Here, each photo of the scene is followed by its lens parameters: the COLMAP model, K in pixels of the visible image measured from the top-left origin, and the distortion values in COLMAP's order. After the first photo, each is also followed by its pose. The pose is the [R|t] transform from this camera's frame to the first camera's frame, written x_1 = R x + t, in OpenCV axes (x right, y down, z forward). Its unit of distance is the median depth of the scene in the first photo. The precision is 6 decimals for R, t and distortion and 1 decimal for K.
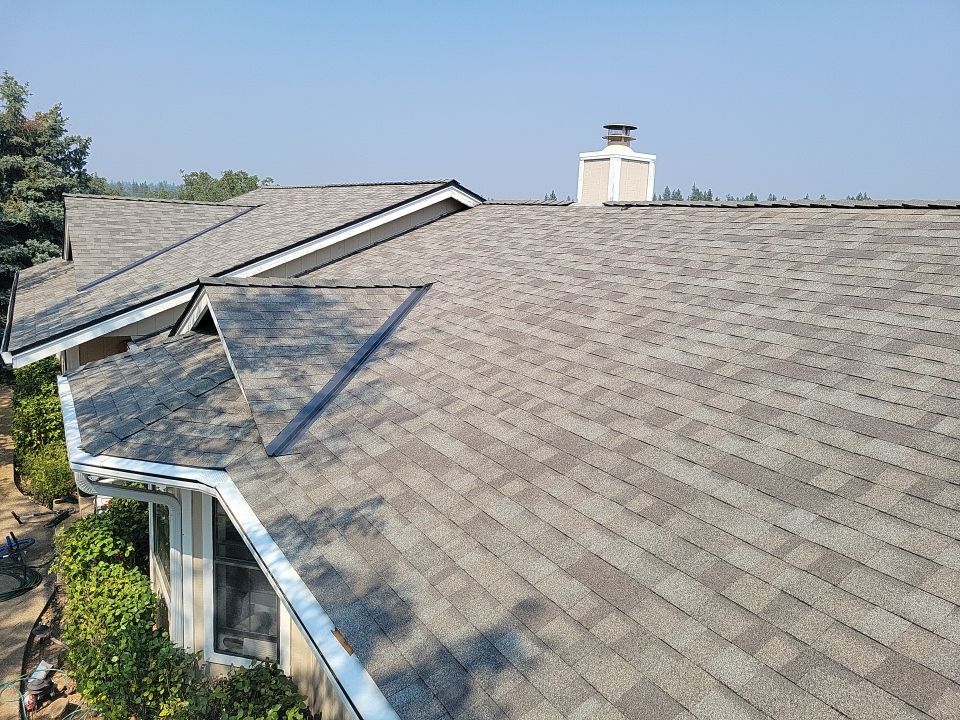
lens RADIAL K [[701.9, 0, 483.6], [0, 701.9, 349.2], [0, 0, 1]] dist [0.058053, -0.041695]
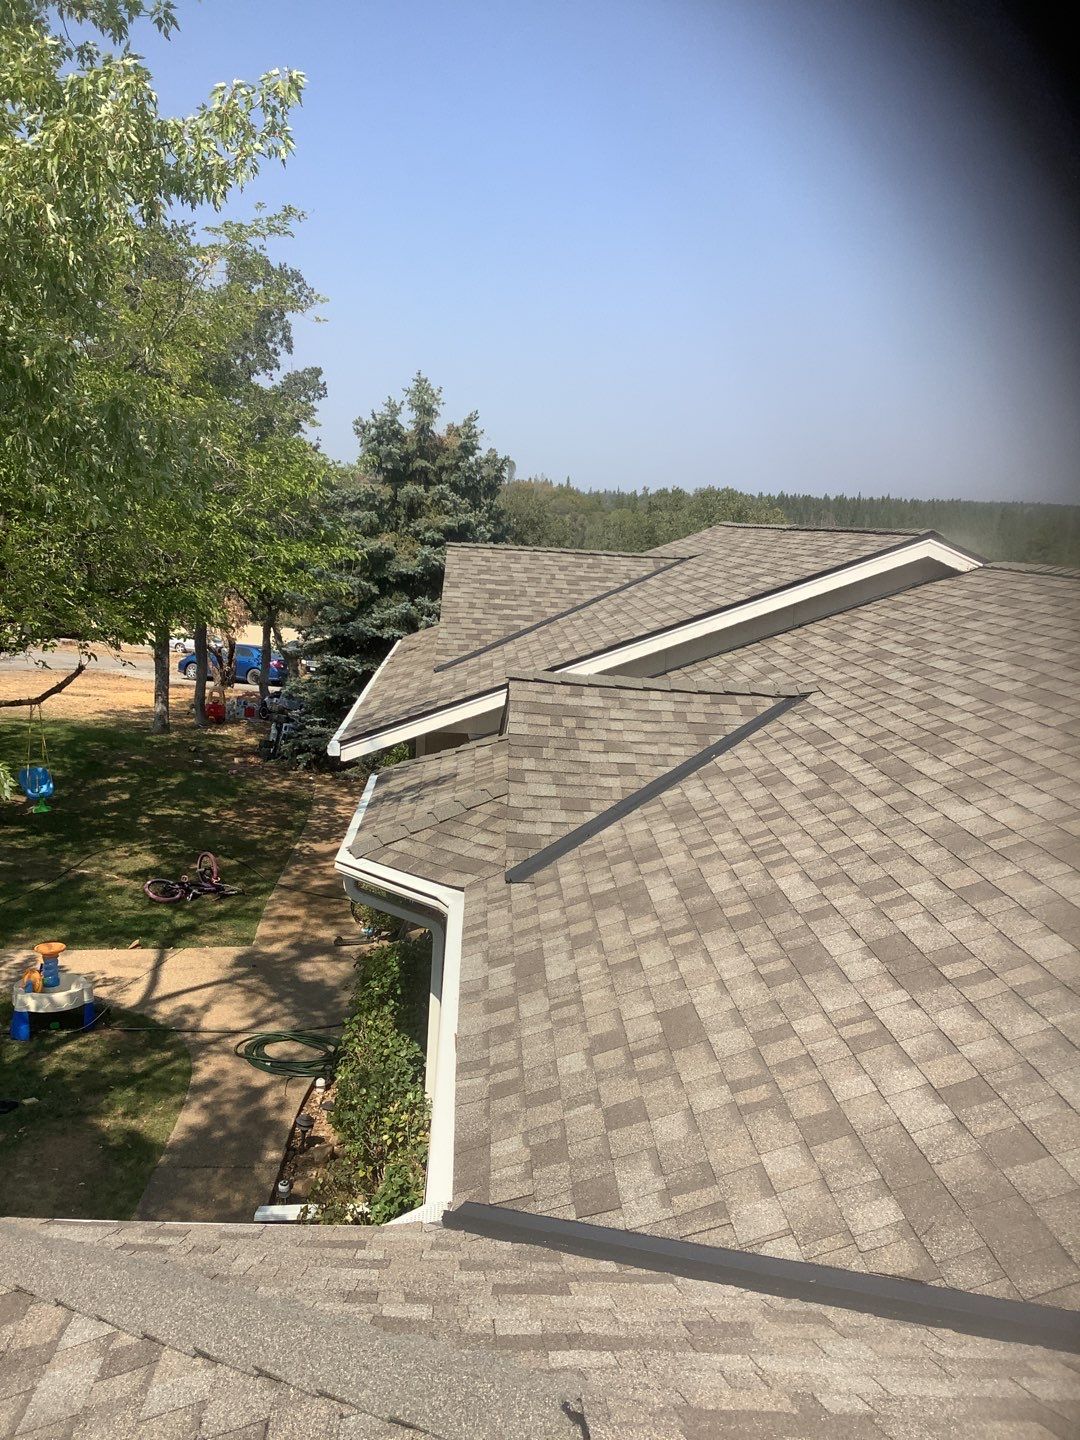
lens RADIAL K [[1282.1, 0, 540.0], [0, 1282.1, 720.0], [0, 0, 1]] dist [0.097588, -0.178467]
pose [[0.870041, 0.075264, -0.487200, 0.201390], [-0.099084, 0.994807, -0.023263, -0.006341], [0.482919, 0.068513, 0.872980, -0.158035]]
